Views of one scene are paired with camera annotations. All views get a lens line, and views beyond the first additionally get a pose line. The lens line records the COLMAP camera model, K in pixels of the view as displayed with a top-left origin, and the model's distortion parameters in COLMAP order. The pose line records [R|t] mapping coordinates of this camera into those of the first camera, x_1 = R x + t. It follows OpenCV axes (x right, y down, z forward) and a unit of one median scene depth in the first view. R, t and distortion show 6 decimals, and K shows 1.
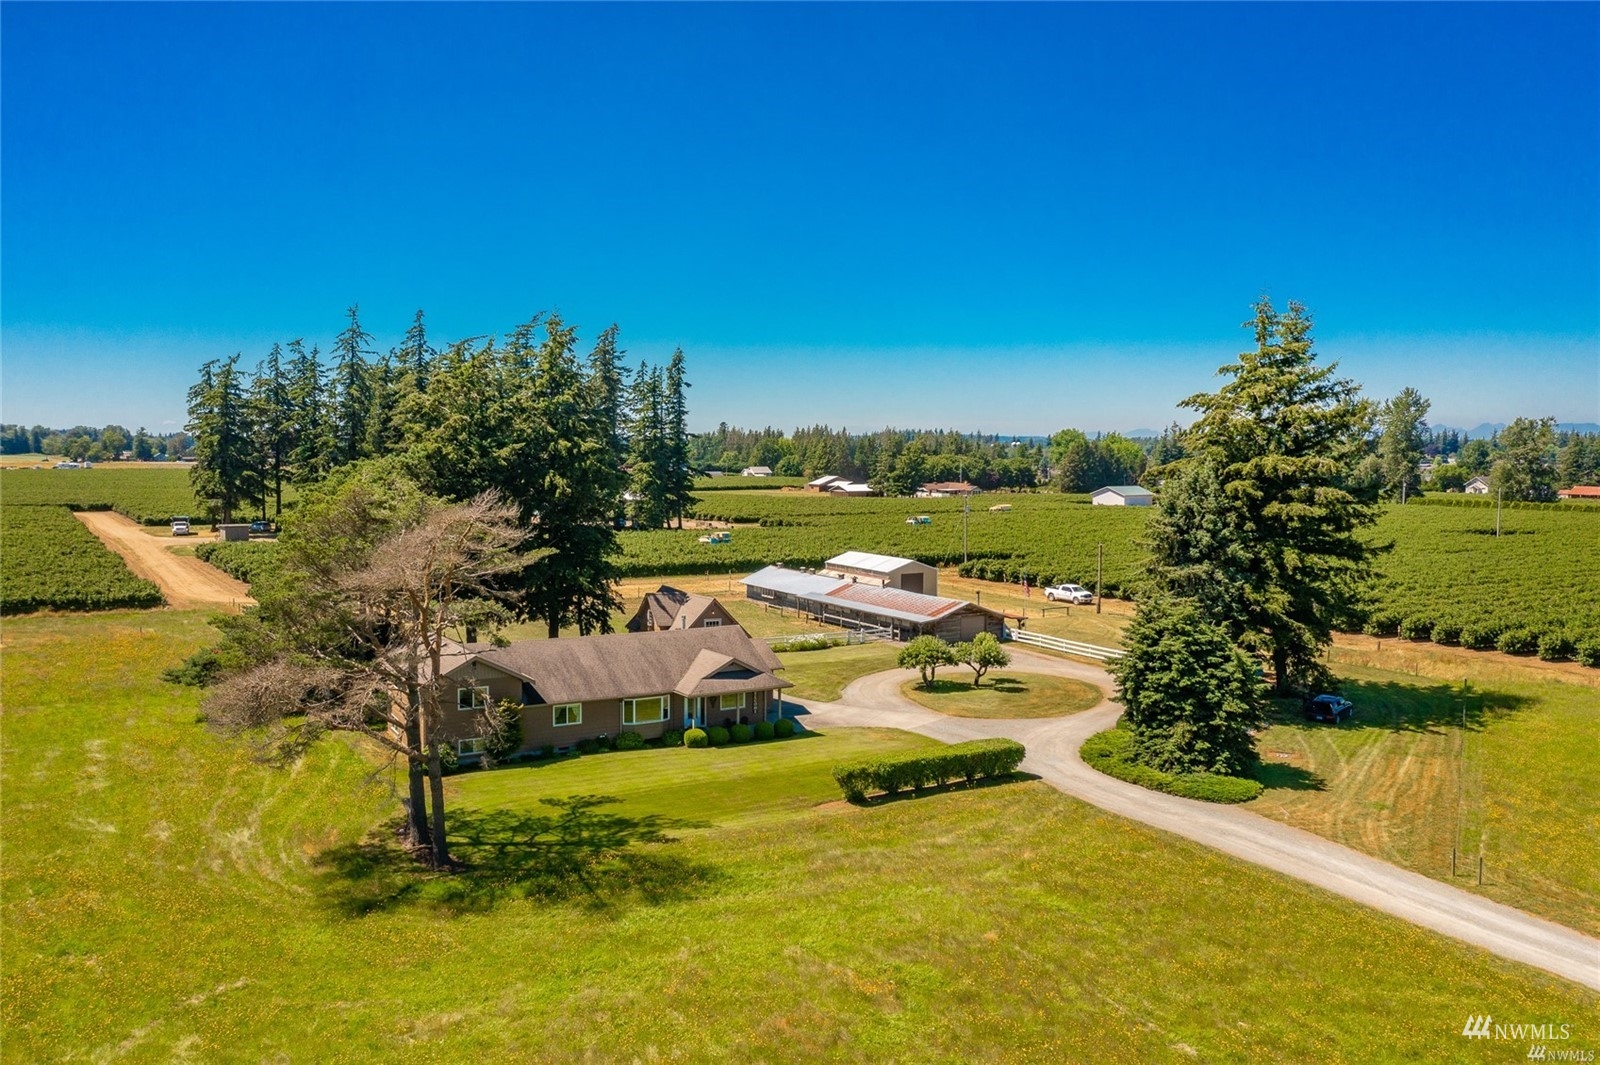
lens RADIAL K [[1261.4, 0, 800.0], [0, 1261.4, 532.5], [0, 0, 1]] dist [-0.020999, 0.078142]
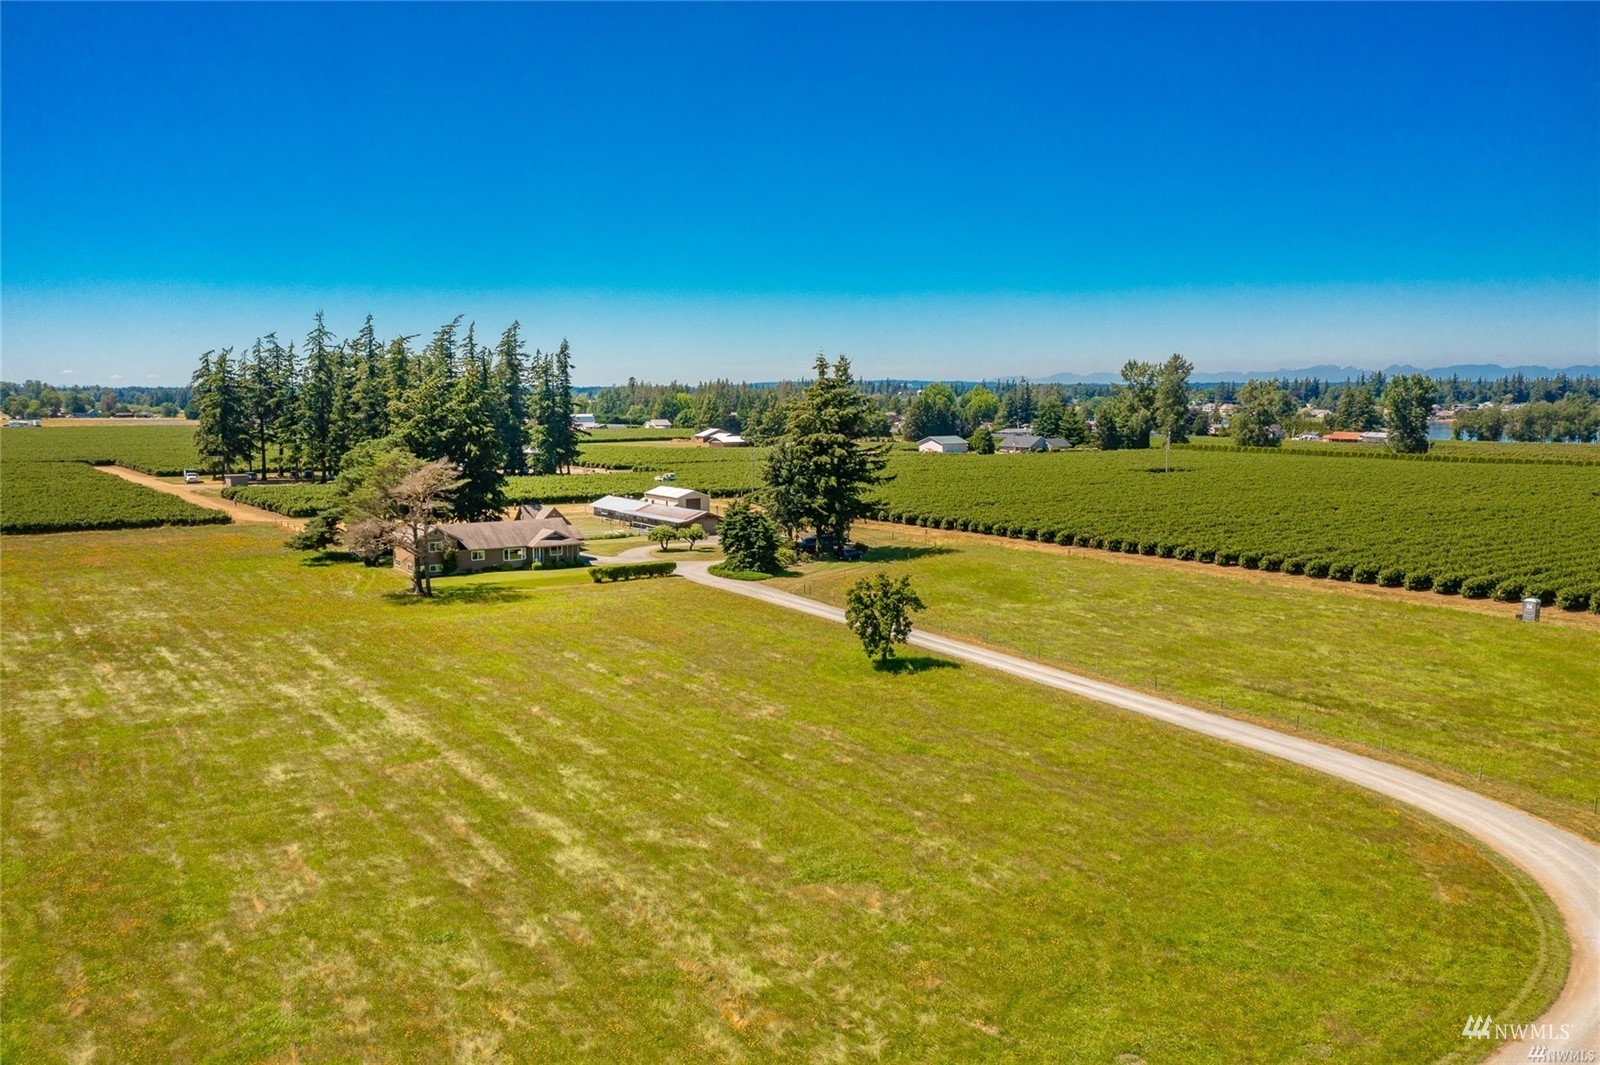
lens RADIAL K [[1261.4, 0, 800.0], [0, 1261.4, 532.5], [0, 0, 1]] dist [-0.020999, 0.078142]
pose [[0.998245, -0.013956, 0.057557, 0.208204], [0.011499, 0.999018, 0.042794, 0.012510], [-0.058098, -0.042057, 0.997425, -1.018761]]
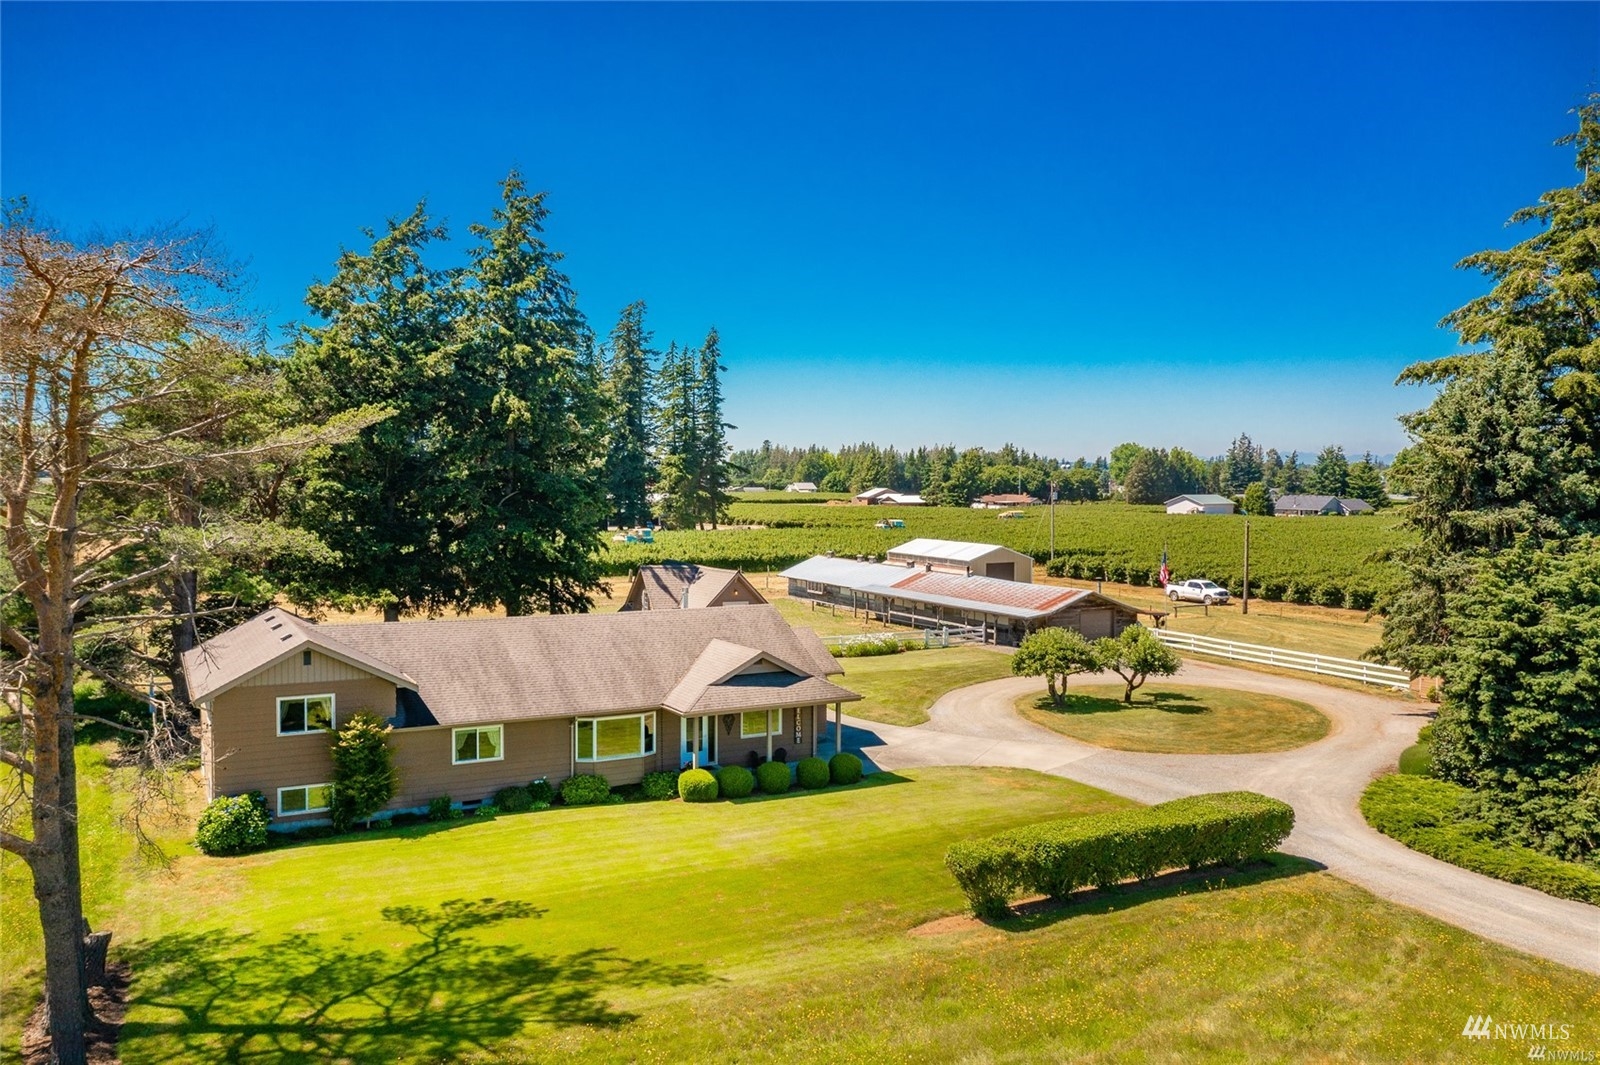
lens RADIAL K [[1261.4, 0, 800.0], [0, 1261.4, 532.5], [0, 0, 1]] dist [-0.020999, 0.078142]
pose [[0.999378, -0.000691, -0.035265, -0.011479], [-0.000058, 0.999774, -0.021237, 0.047553], [0.035271, 0.021226, 0.999152, 0.340166]]
